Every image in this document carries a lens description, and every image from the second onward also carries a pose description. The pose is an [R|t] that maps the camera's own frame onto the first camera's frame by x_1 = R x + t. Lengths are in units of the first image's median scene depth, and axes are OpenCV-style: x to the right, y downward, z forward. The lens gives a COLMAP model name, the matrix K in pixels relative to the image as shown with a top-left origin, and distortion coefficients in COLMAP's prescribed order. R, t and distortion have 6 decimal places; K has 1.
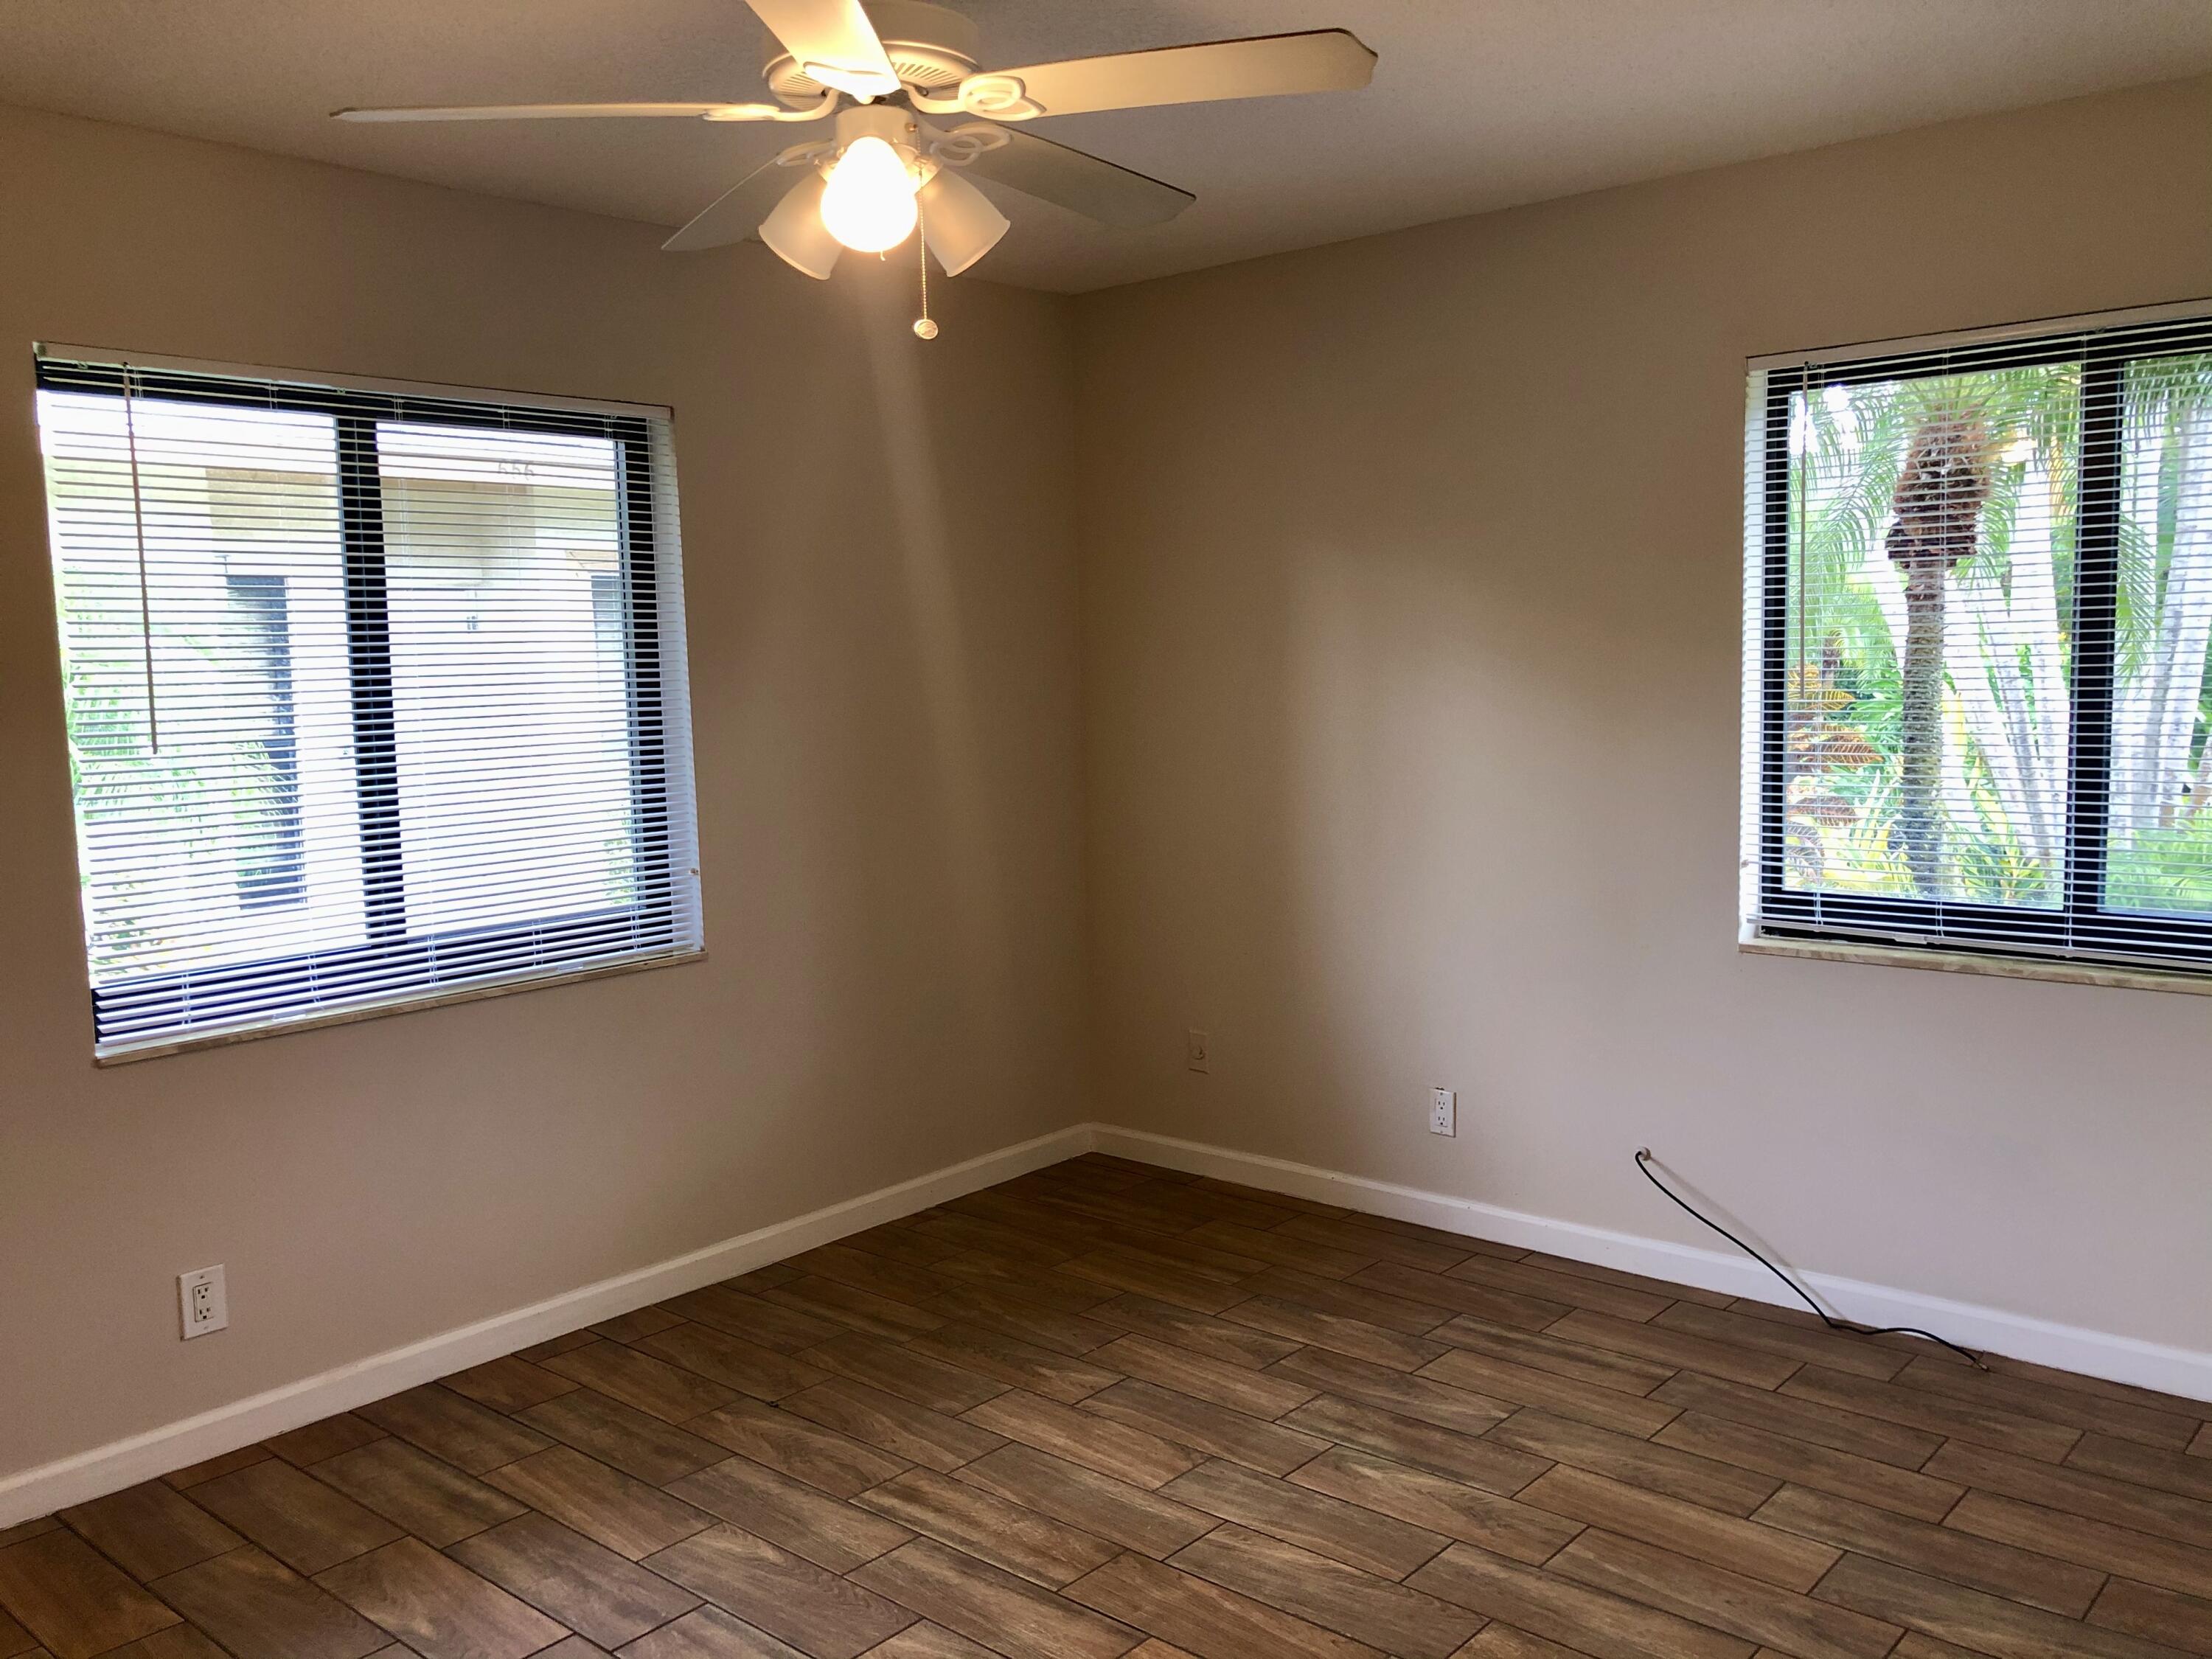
lens RADIAL K [[1810.7, 0, 1106.0], [0, 1810.7, 829.5], [0, 0, 1]] dist [0.004809, 0.004405]
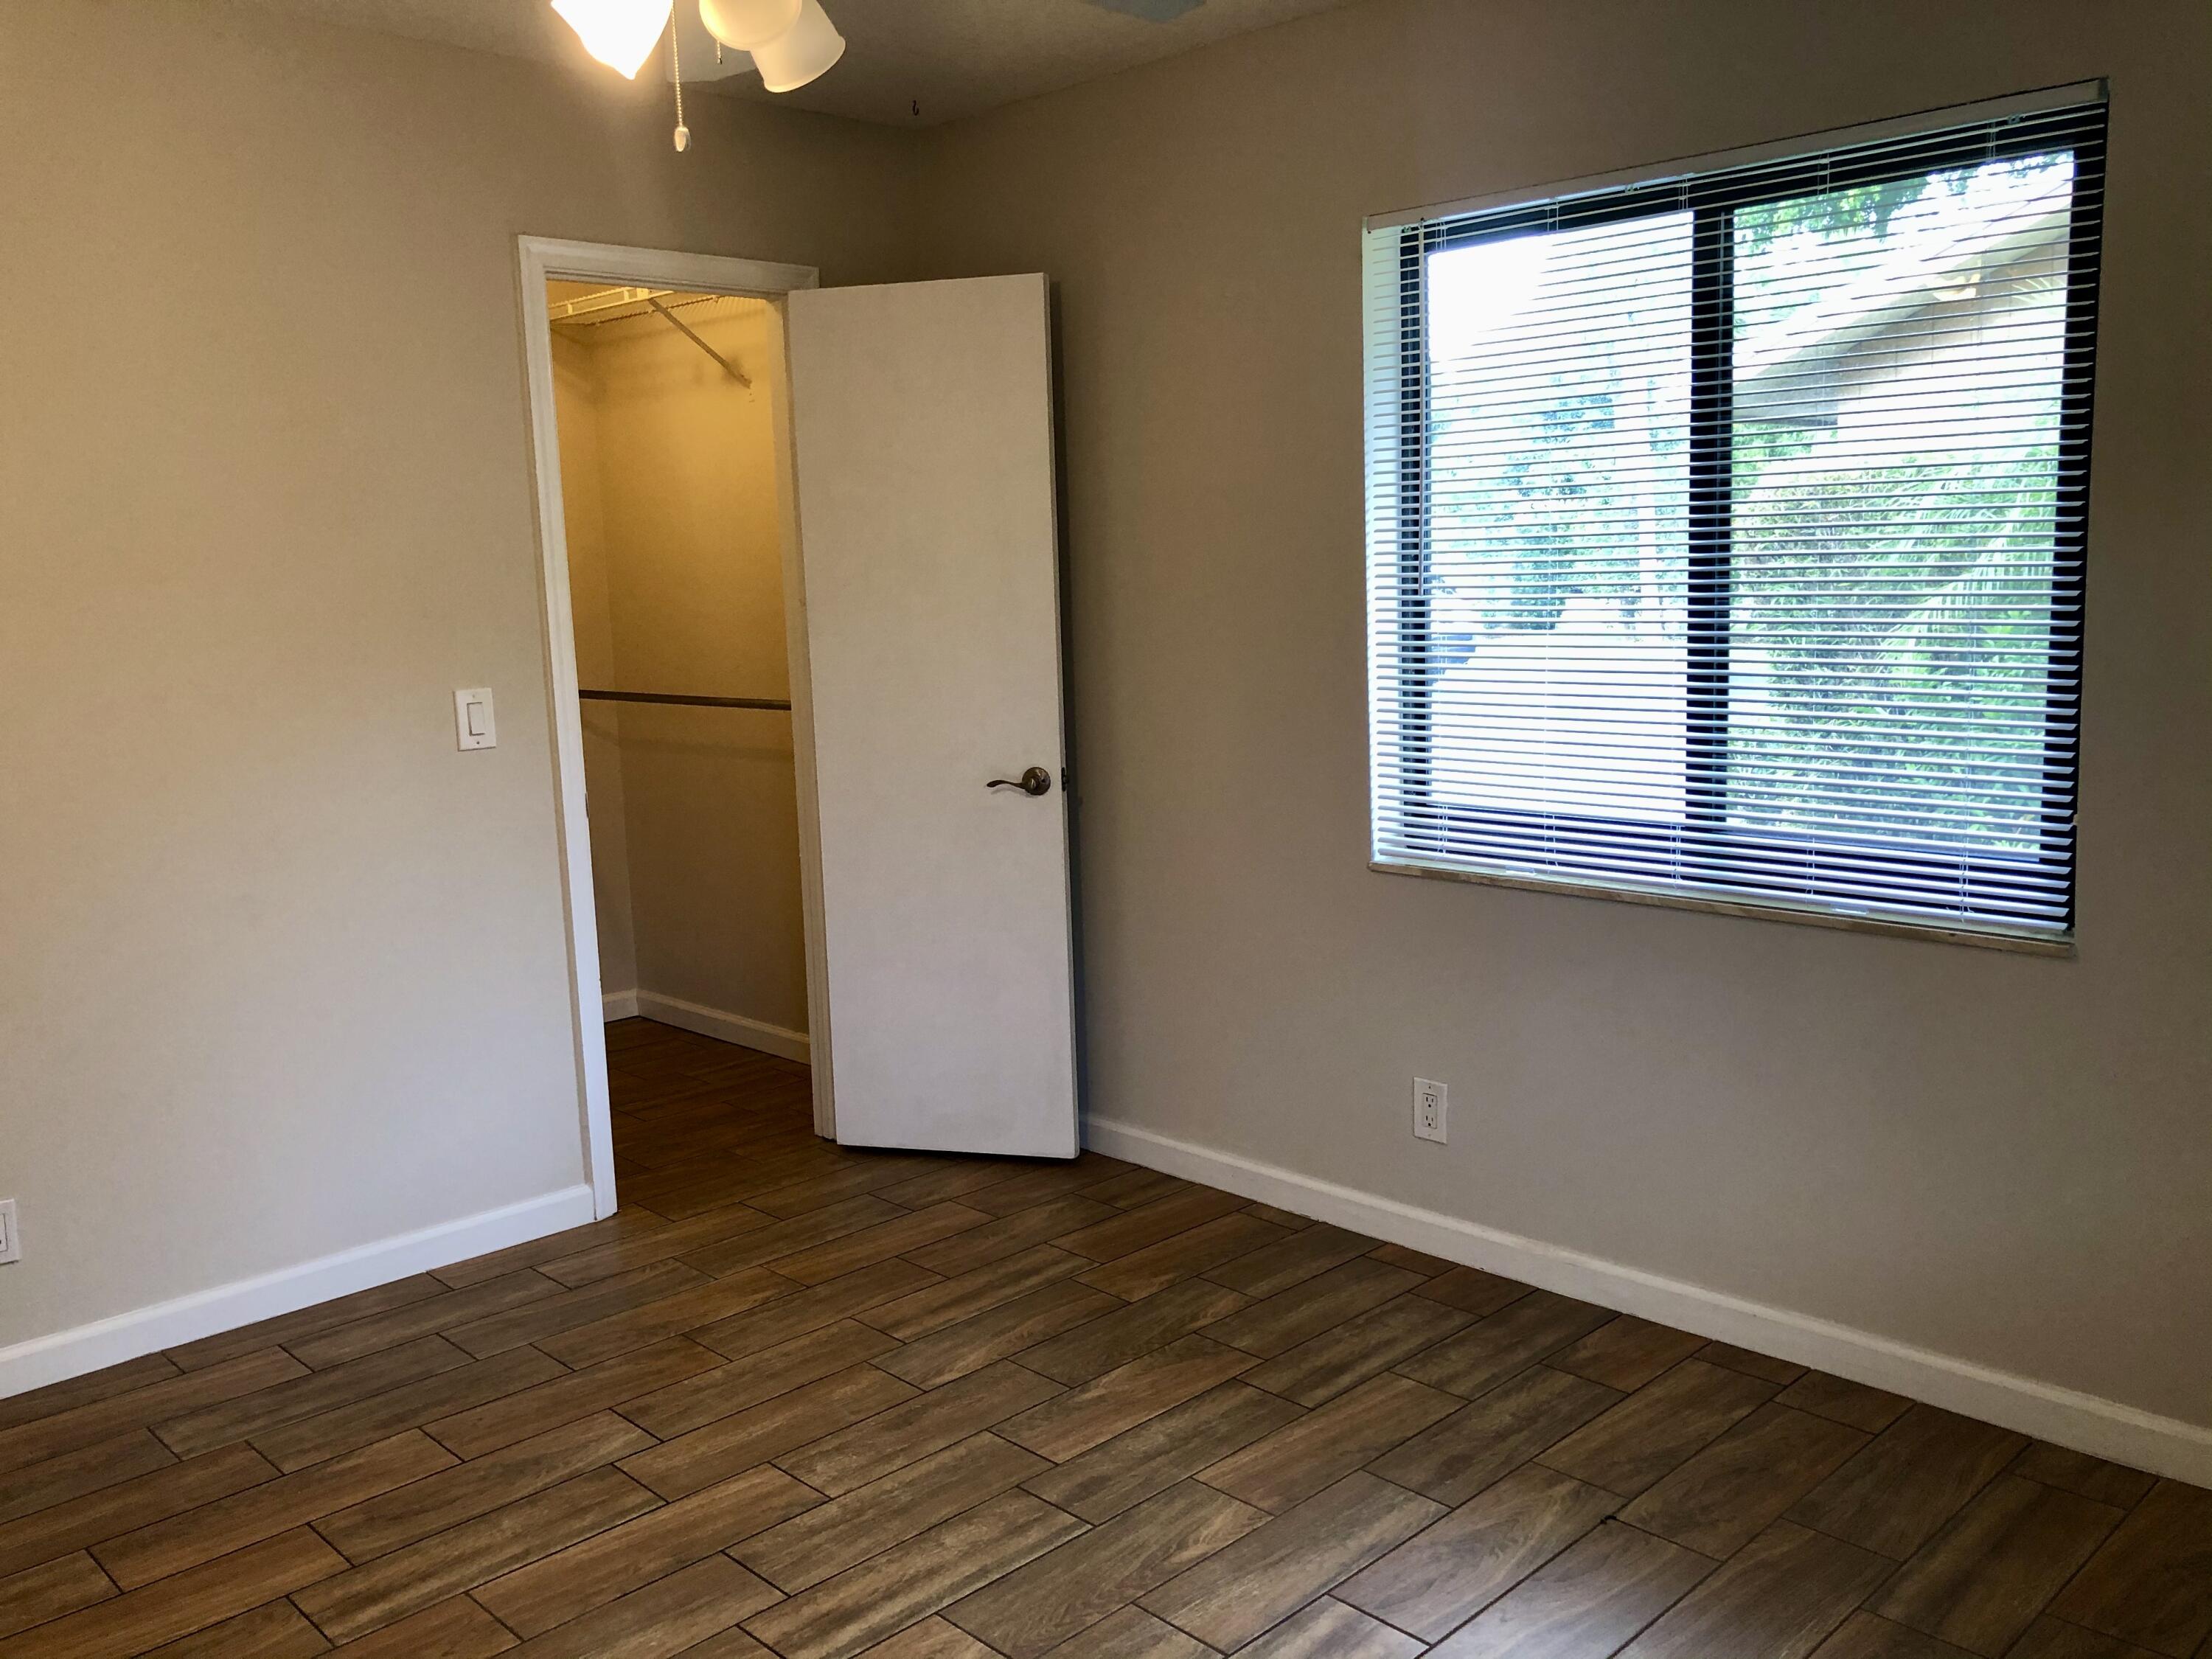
lens RADIAL K [[1762.7, 0, 1109.6], [0, 1762.7, 747.0], [0, 0, 1]] dist [-0.003783, 0.001478]
pose [[-0.064956, 0.123728, -0.990188, 0.514645], [-0.077214, 0.988685, 0.128606, -0.070794], [0.994896, 0.084810, -0.054668, 0.841199]]
